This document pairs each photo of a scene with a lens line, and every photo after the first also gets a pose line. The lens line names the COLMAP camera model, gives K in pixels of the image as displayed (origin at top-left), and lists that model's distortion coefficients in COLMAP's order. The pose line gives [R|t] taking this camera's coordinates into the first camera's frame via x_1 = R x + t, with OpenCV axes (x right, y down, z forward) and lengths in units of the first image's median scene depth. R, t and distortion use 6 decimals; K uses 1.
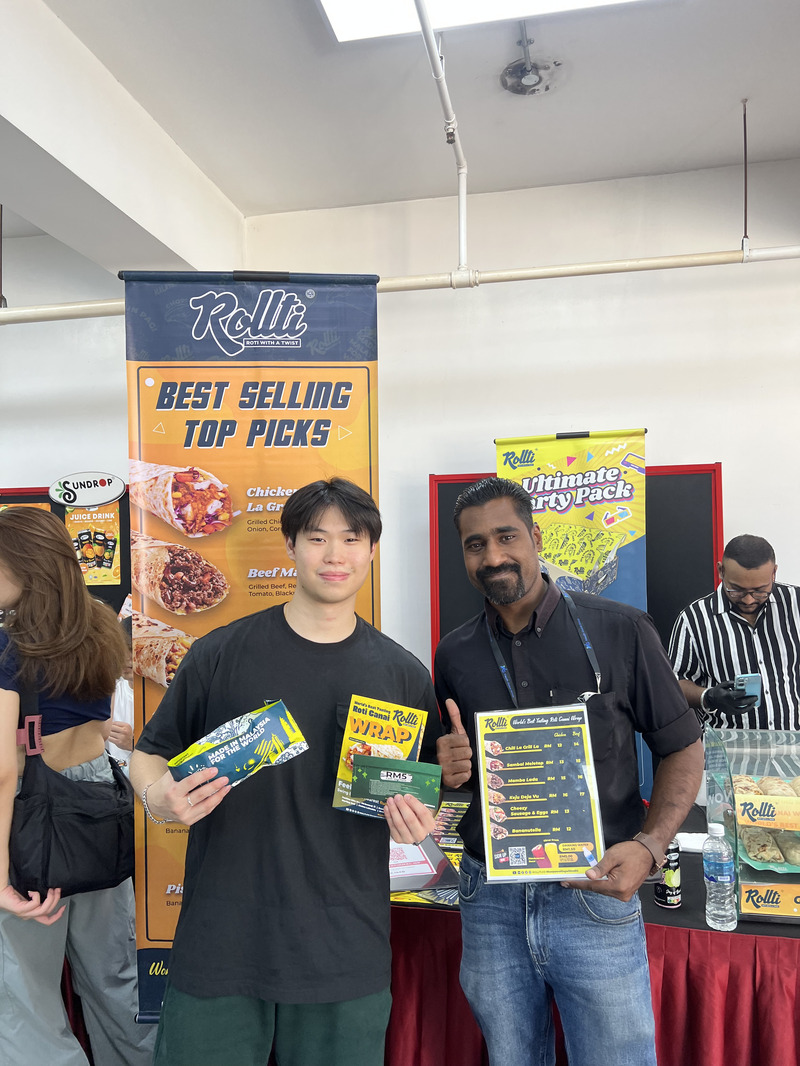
lens RADIAL K [[812.1, 0, 400.6], [0, 812.1, 539.5], [0, 0, 1]] dist [0.011762, -0.025588]
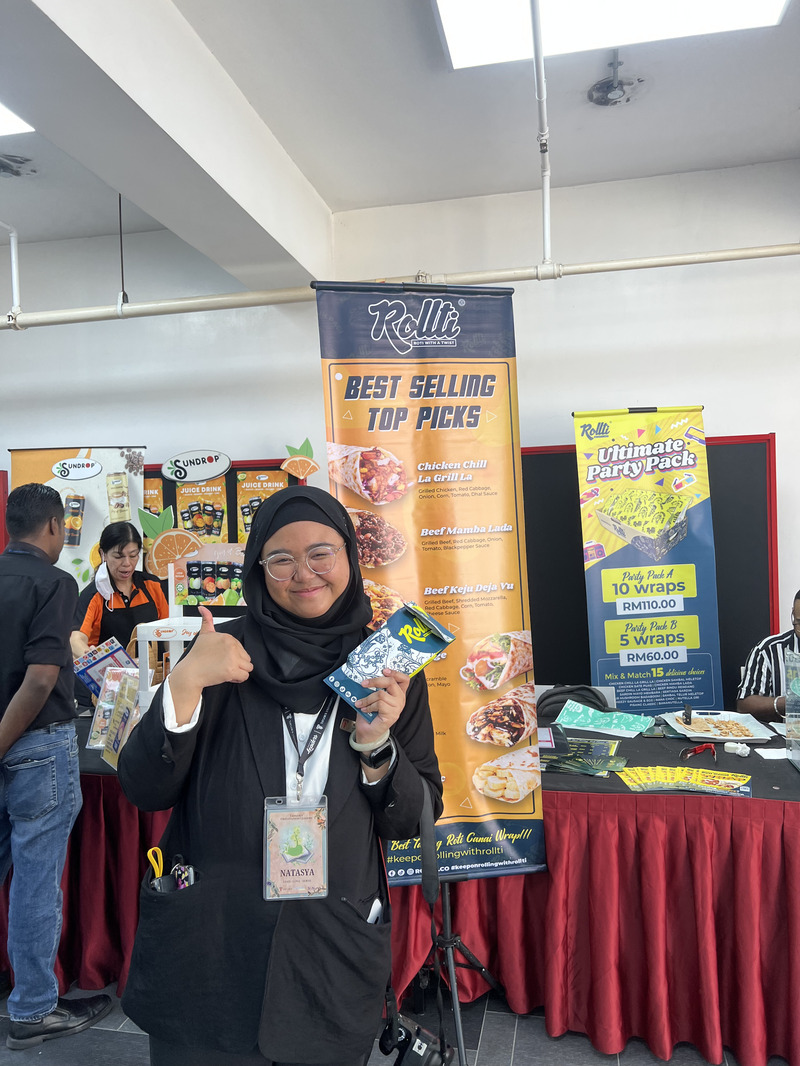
lens RADIAL K [[812.1, 0, 395.4], [0, 812.1, 554.7], [0, 0, 1]] dist [0.011762, -0.025588]
pose [[0.999773, -0.014936, -0.015185, -0.196856], [0.015740, 0.998401, 0.054302, 0.008880], [0.014349, -0.054528, 0.998409, -0.236303]]
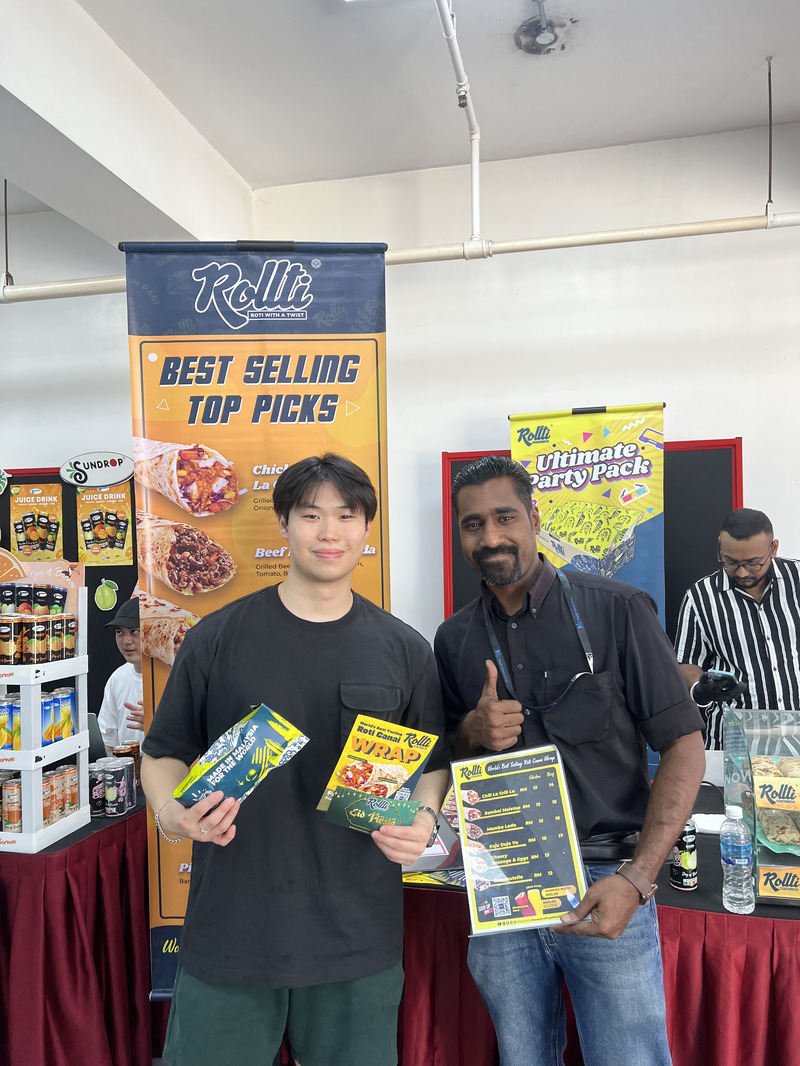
lens RADIAL K [[812.1, 0, 401.1], [0, 812.1, 548.9], [0, 0, 1]] dist [0.011762, -0.025588]
pose [[0.999795, -0.004683, -0.019717, 0.007337], [0.005400, 0.999319, 0.036496, 0.001955], [0.019533, -0.036595, 0.999139, 0.022745]]
